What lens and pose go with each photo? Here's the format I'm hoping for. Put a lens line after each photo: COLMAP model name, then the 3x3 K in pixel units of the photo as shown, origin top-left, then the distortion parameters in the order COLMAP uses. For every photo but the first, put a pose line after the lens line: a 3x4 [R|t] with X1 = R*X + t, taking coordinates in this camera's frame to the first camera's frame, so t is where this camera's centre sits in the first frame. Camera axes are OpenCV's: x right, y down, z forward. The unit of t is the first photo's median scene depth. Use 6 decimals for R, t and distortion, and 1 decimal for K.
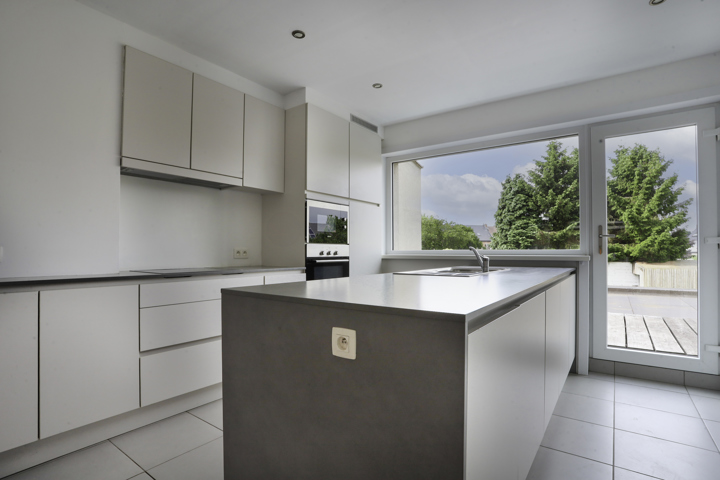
lens RADIAL K [[352.5, 0, 359.2], [0, 352.5, 247.2], [0, 0, 1]] dist [-0.000538, 0.000047]
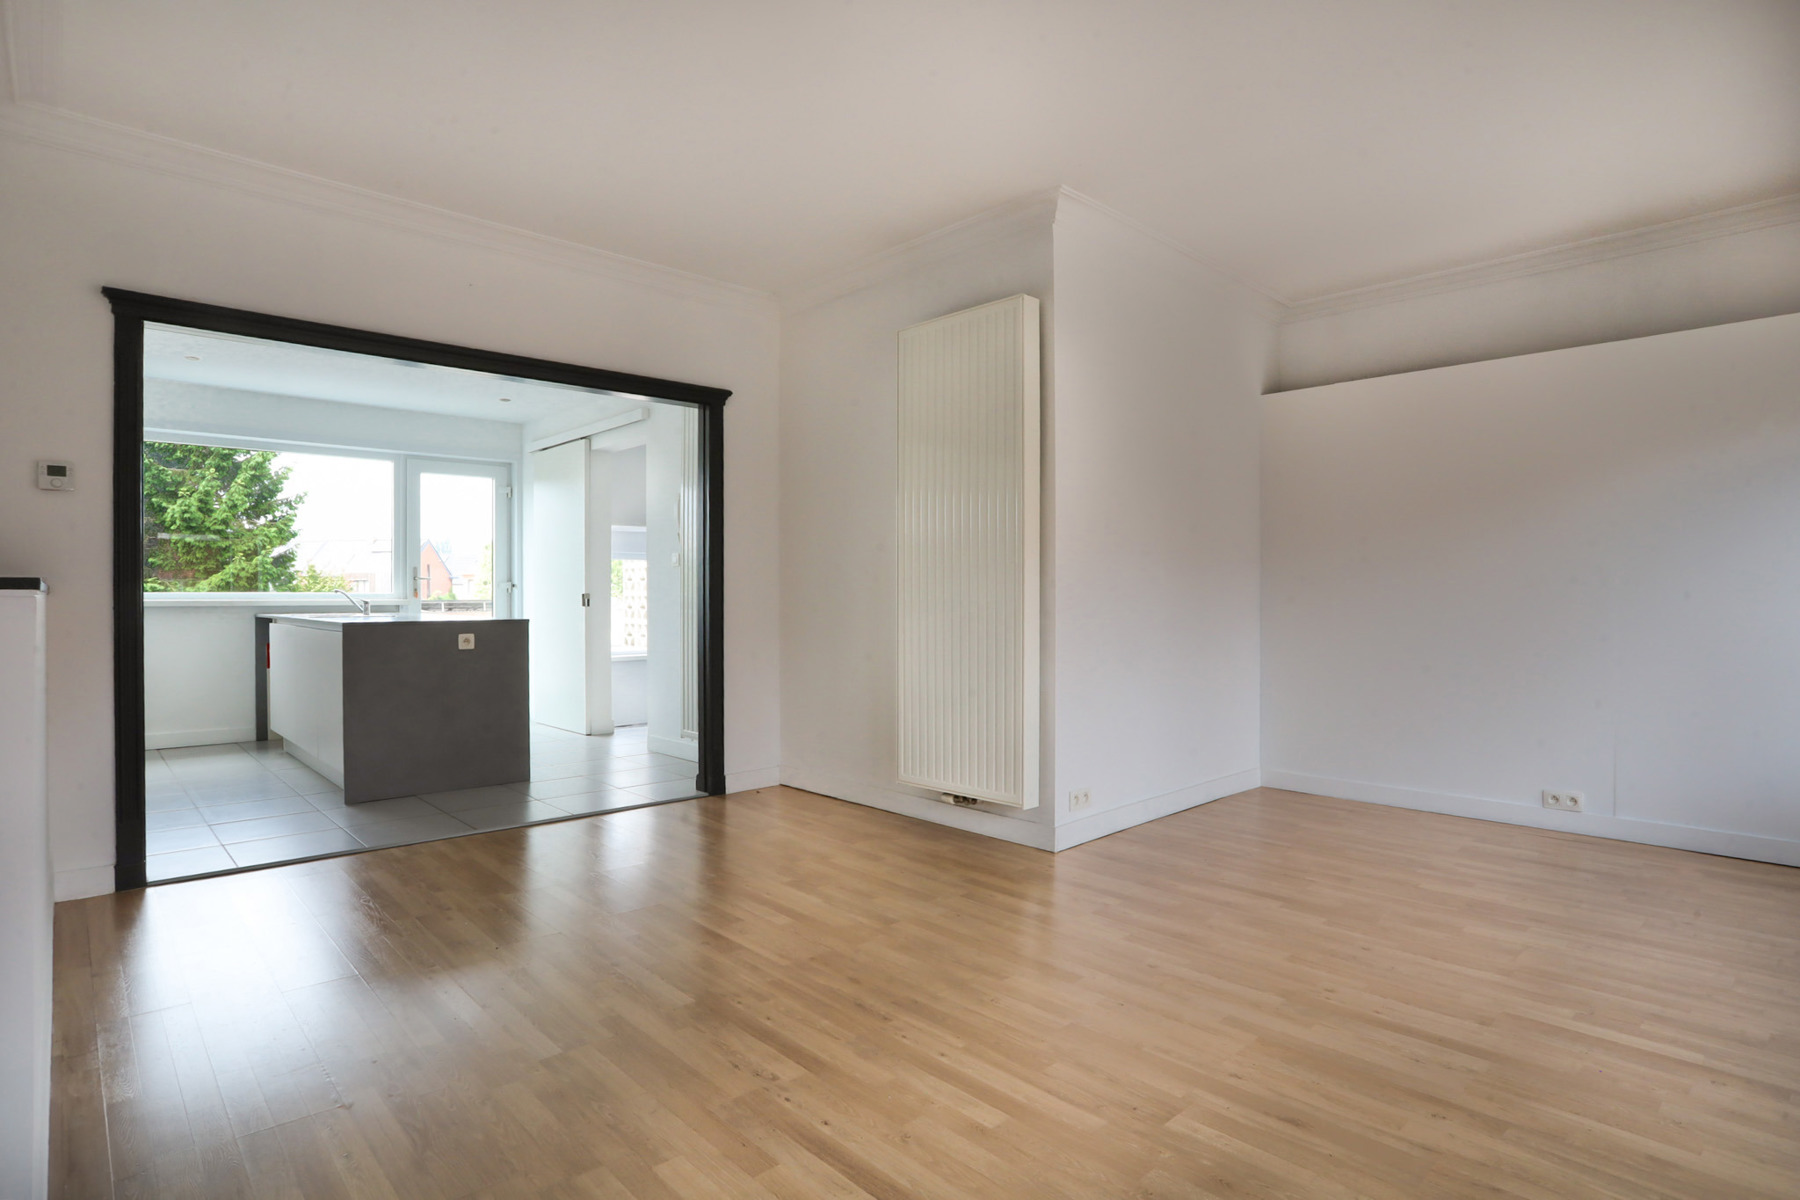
lens RADIAL K [[927.0, 0, 900.0], [0, 927.0, 600.0], [0, 0, 1]] dist [-0.001098, -0.000110]
pose [[0.200864, -0.003286, 0.979614, -0.173339], [-0.011147, 0.999922, 0.005640, -0.000428], [-0.979556, -0.012053, 0.200812, -0.089514]]
